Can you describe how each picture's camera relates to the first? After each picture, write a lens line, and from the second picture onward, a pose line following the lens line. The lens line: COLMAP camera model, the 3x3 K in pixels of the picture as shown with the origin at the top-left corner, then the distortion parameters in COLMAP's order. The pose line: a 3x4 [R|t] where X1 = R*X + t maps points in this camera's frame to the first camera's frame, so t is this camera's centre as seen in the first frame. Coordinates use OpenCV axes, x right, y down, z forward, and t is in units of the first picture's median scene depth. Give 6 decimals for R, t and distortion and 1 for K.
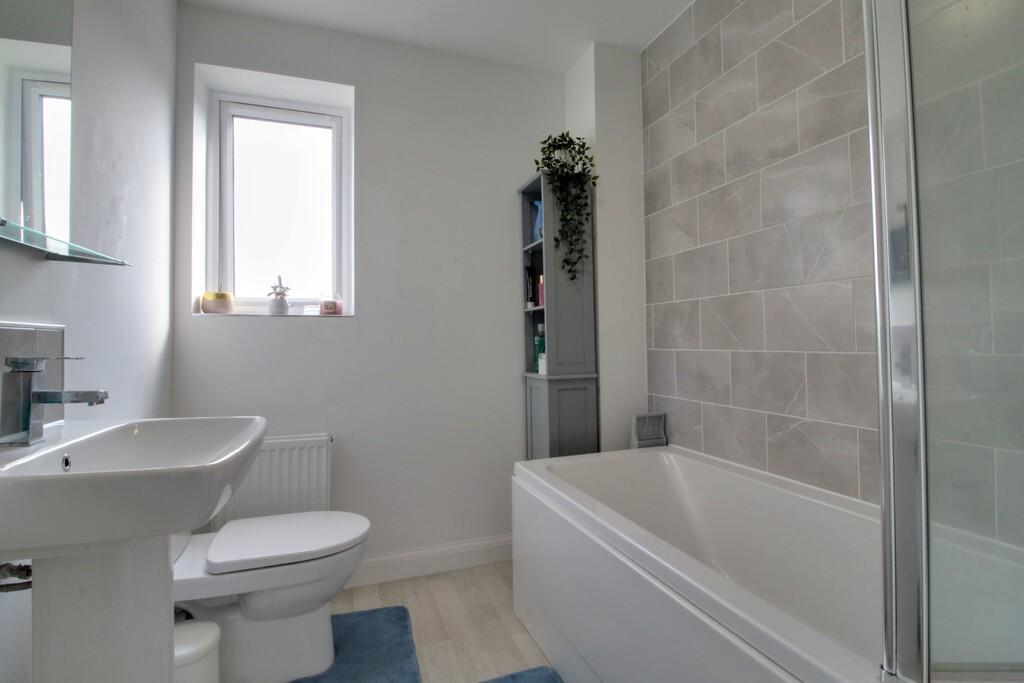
lens RADIAL K [[480.8, 0, 516.7], [0, 480.8, 325.7], [0, 0, 1]] dist [0.000268, -0.013983]
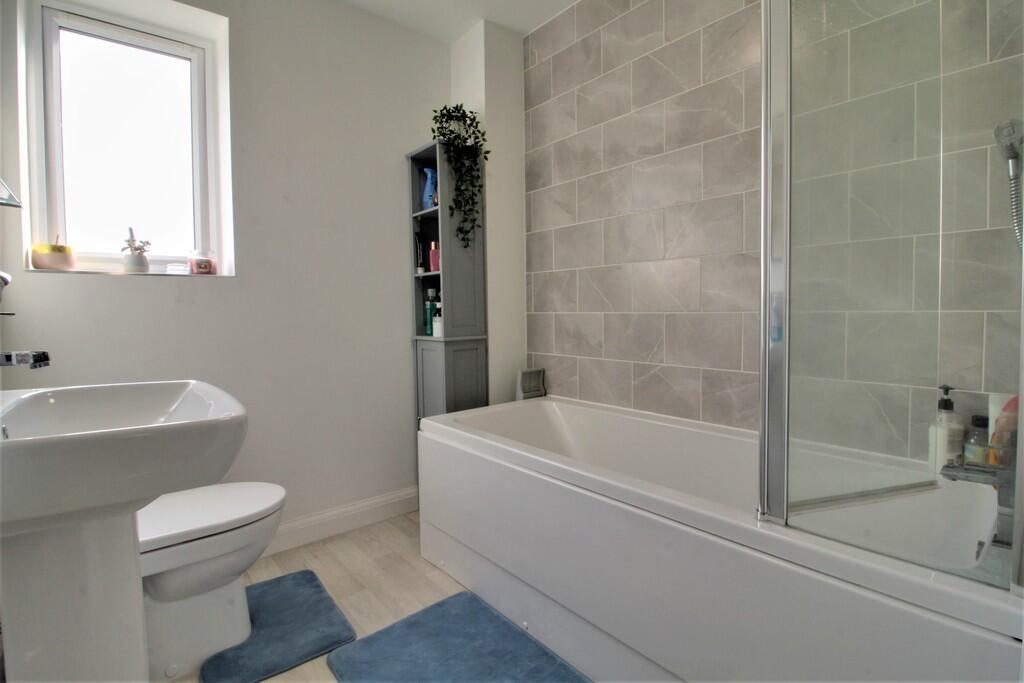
lens RADIAL K [[480.8, 0, 516.7], [0, 480.8, 325.7], [0, 0, 1]] dist [0.000268, -0.013983]
pose [[0.938718, -0.010716, 0.344520, -0.149669], [-0.010912, 0.998092, 0.060776, 0.011447], [-0.344514, -0.060811, 0.936810, -0.047106]]
